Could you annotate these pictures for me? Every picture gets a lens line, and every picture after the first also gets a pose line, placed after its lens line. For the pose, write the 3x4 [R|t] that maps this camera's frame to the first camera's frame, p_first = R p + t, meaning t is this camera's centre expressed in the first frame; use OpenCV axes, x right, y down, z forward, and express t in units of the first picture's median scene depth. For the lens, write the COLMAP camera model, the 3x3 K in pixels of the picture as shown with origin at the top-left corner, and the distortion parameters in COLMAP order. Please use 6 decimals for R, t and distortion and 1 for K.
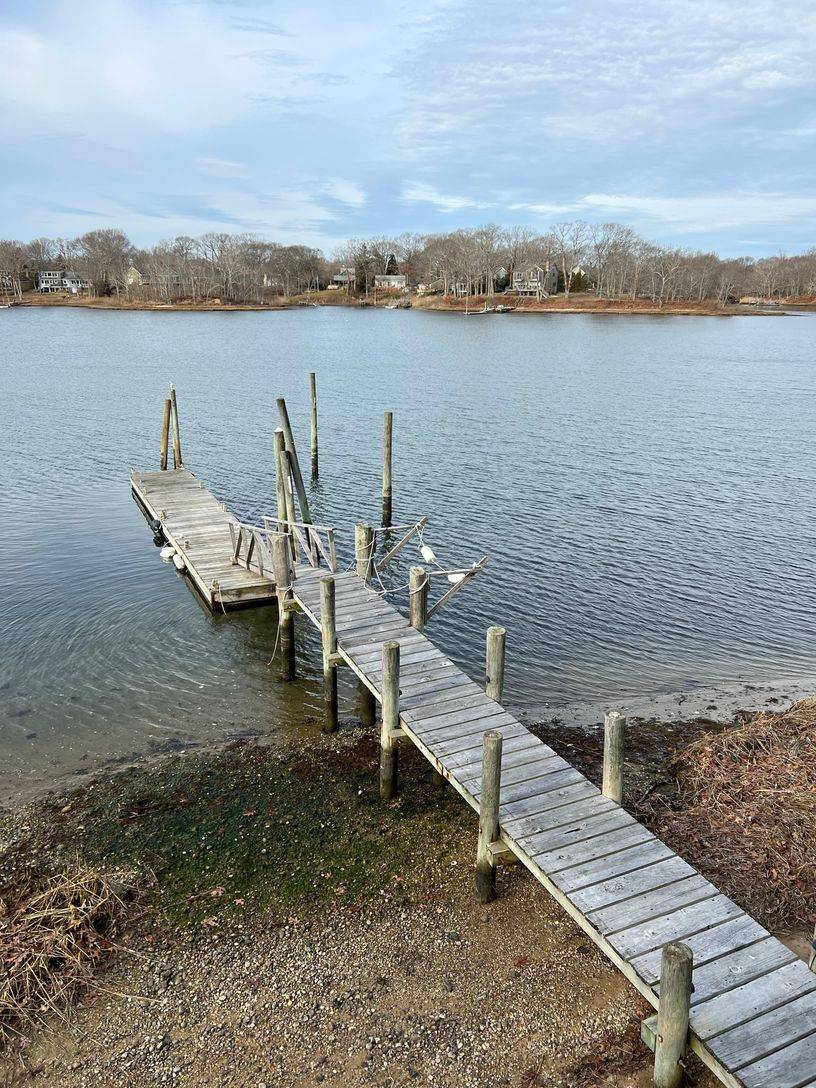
lens RADIAL K [[822.9, 0, 402.5], [0, 822.9, 540.1], [0, 0, 1]] dist [0.021571, -0.020148]
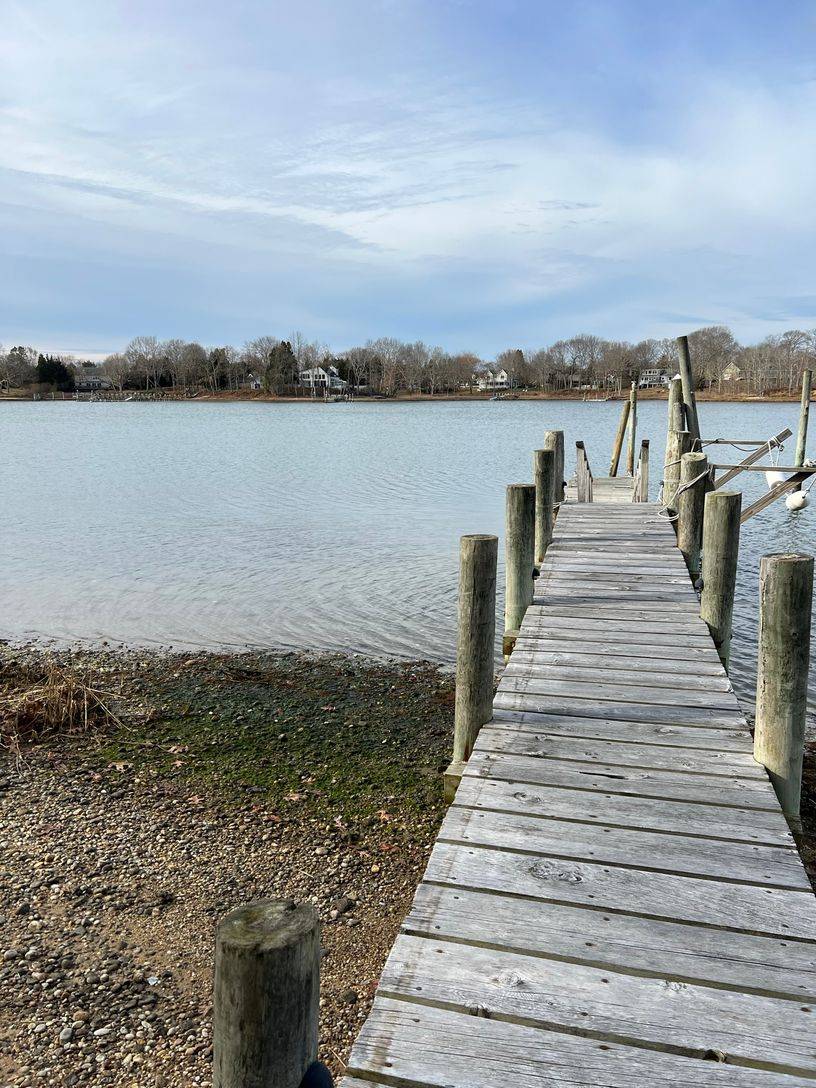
lens RADIAL K [[822.9, 0, 404.0], [0, 822.9, 553.5], [0, 0, 1]] dist [0.021571, -0.020148]
pose [[0.773386, 0.111535, -0.624047, 0.161385], [-0.177978, 0.983011, -0.044878, 0.115556], [0.608439, 0.145775, 0.780097, 0.241499]]
